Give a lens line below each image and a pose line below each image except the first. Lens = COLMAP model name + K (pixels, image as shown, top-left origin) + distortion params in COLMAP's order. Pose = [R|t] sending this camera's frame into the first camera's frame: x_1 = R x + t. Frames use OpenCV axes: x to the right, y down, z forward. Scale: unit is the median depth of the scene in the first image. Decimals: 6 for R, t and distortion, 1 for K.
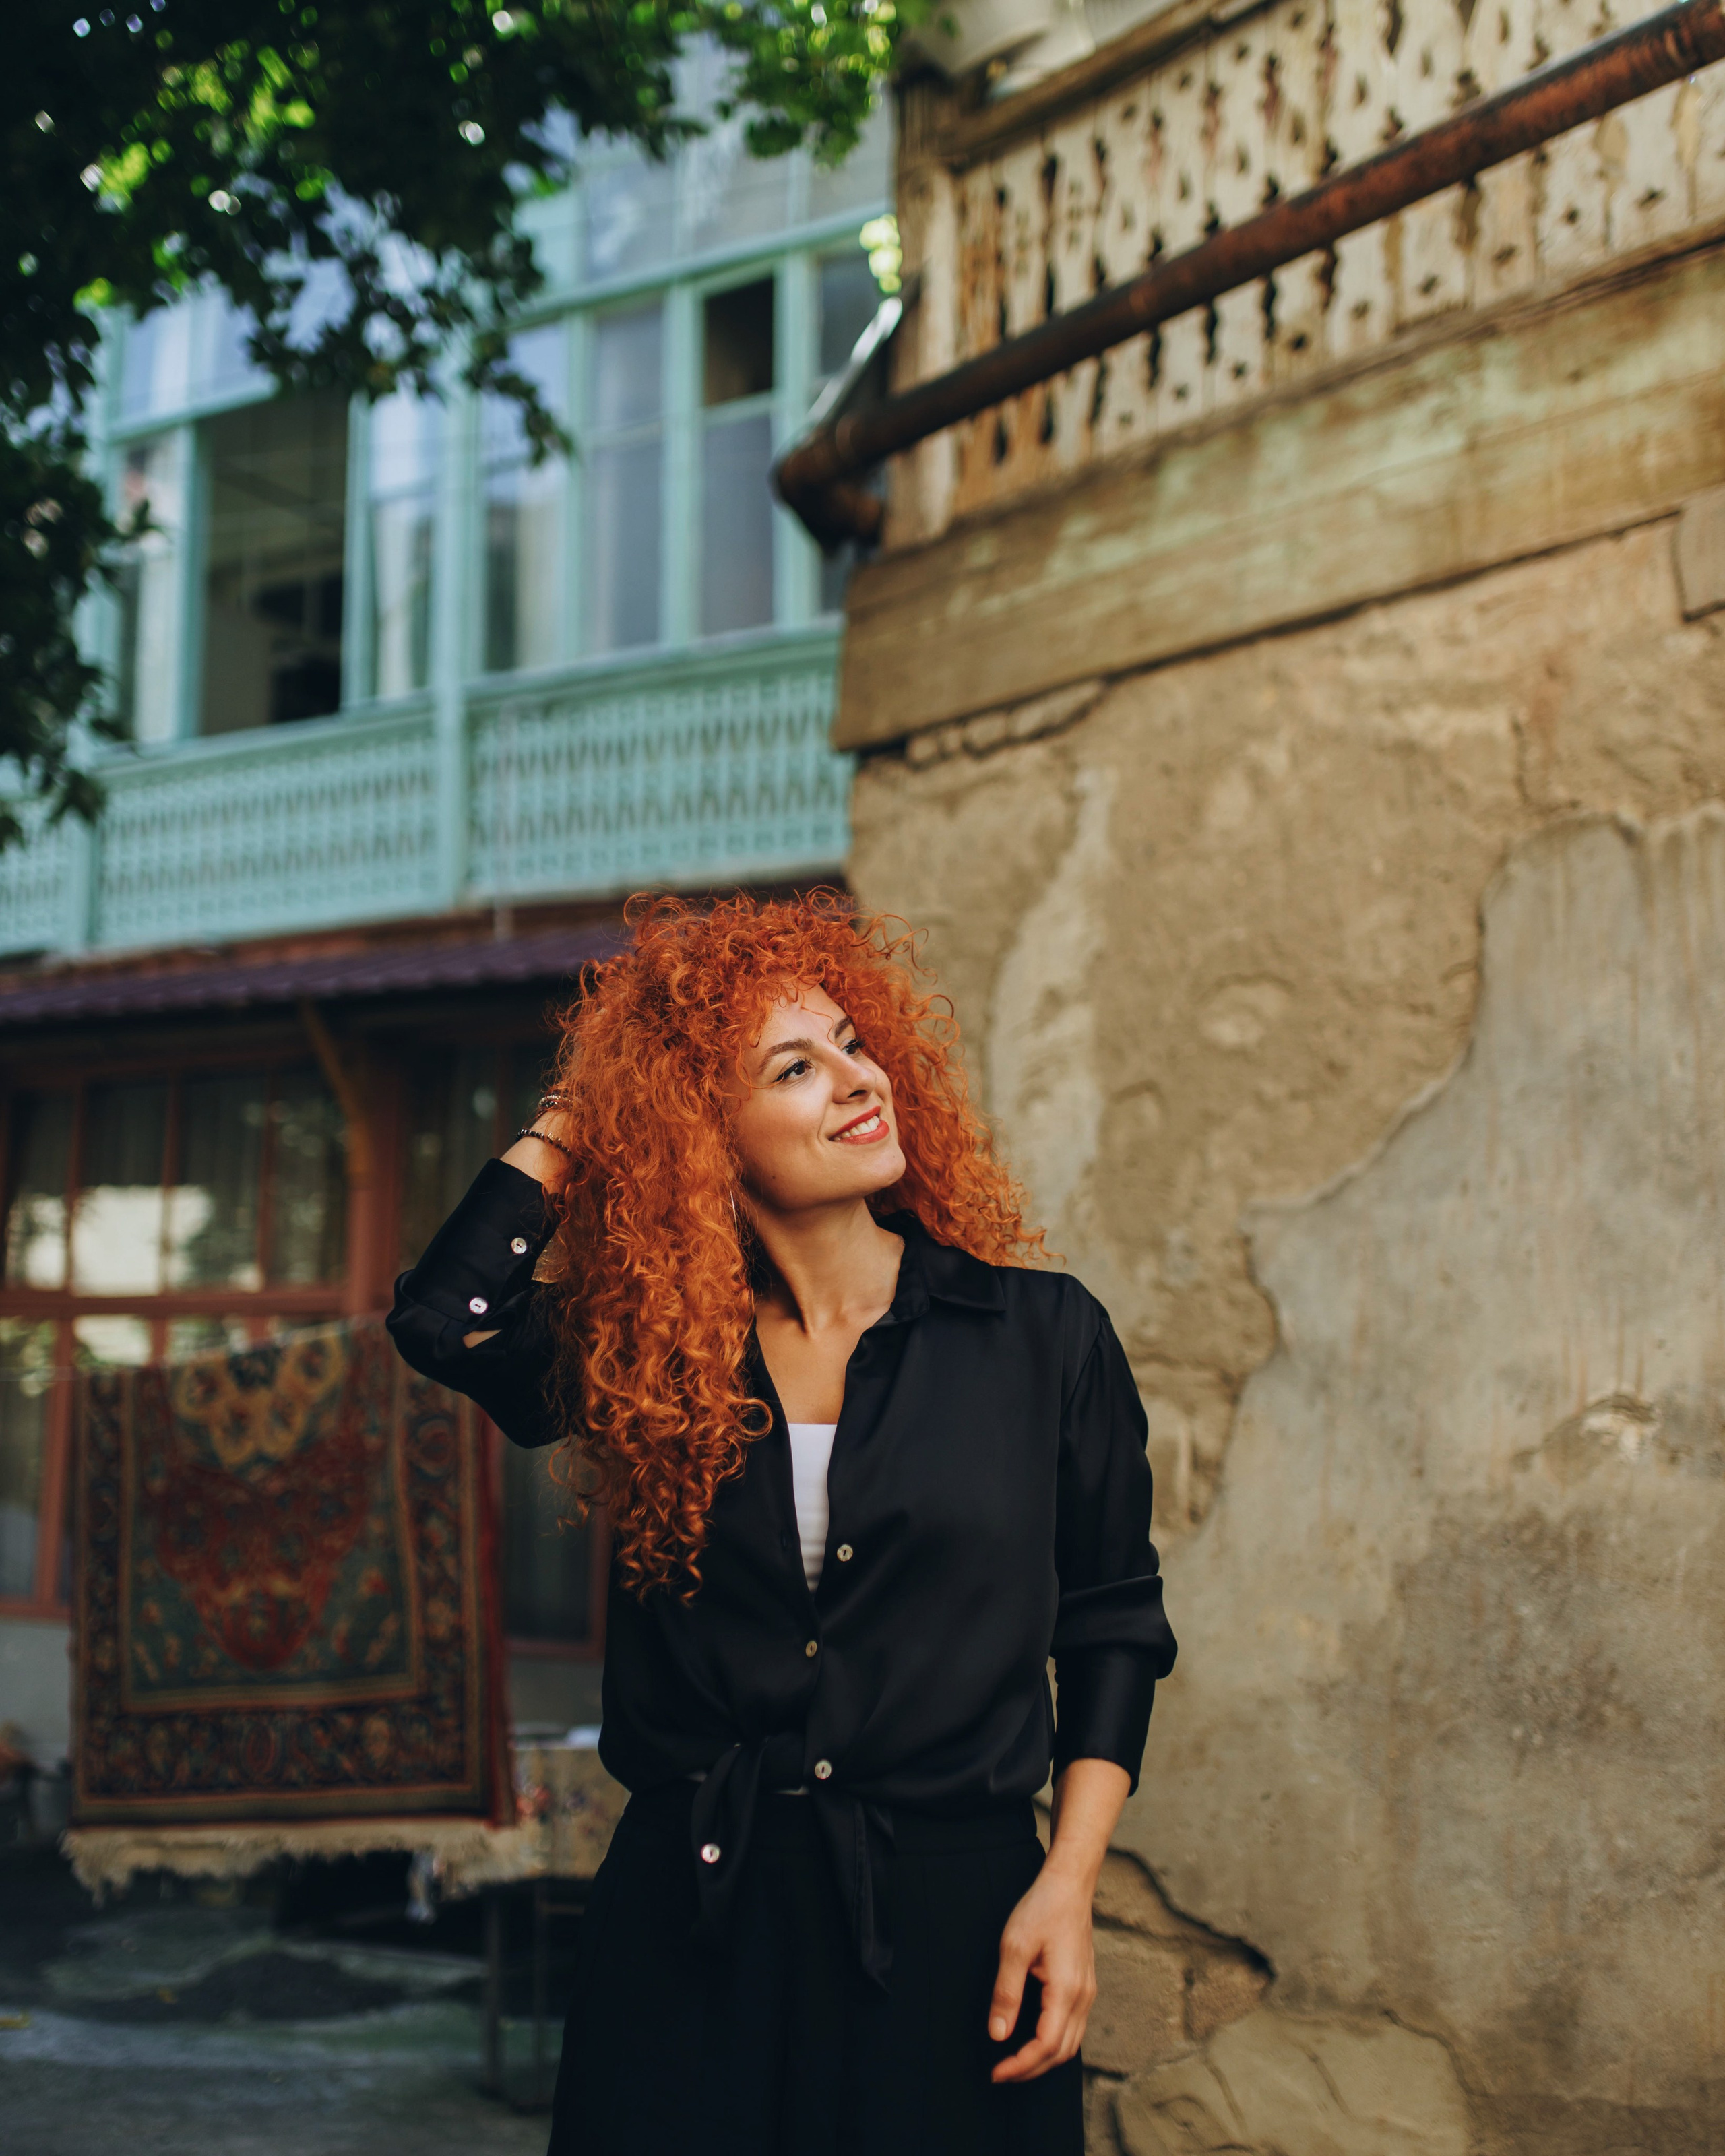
lens RADIAL K [[2771.9, 0, 861.8], [0, 2771.9, 1128.8], [0, 0, 1]] dist [0.012438, -0.073538]
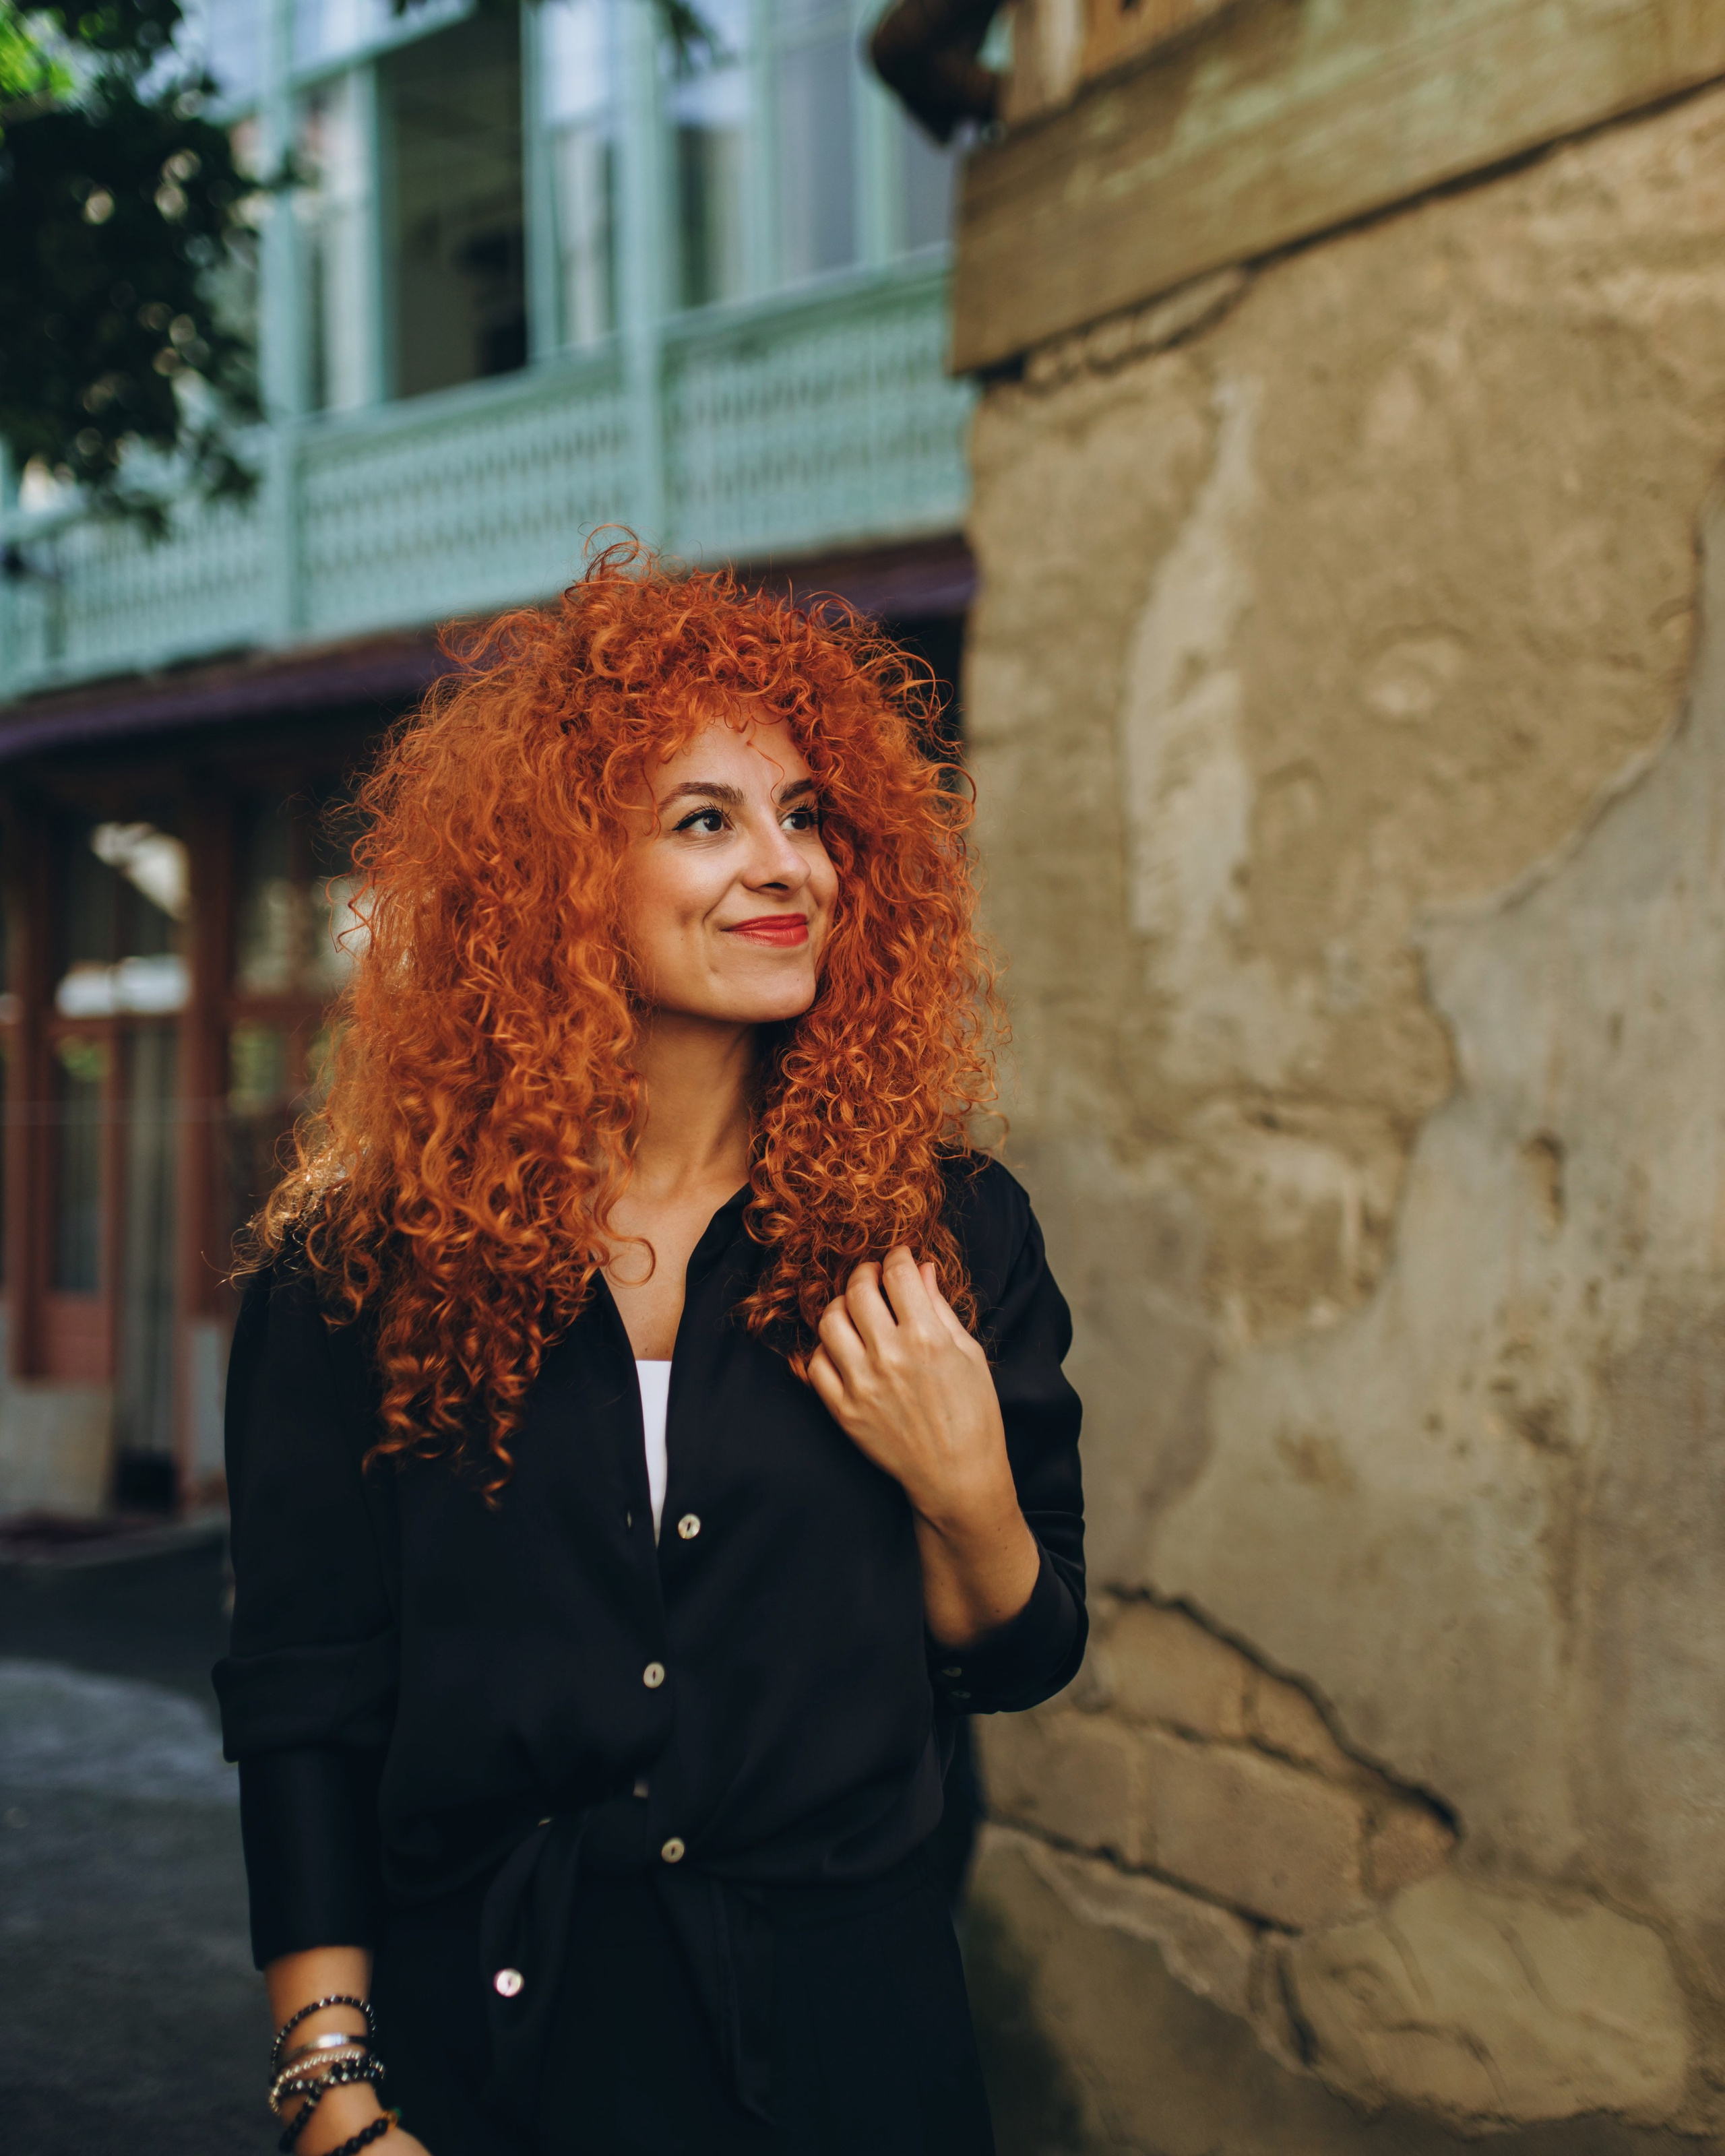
lens RADIAL K [[2771.9, 0, 861.8], [0, 2771.9, 1128.8], [0, 0, 1]] dist [0.012438, -0.073538]
pose [[0.992860, -0.036408, -0.113589, 0.065902], [0.050562, 0.990951, 0.124336, -0.019261], [0.108035, -0.129191, 0.985717, 0.164566]]
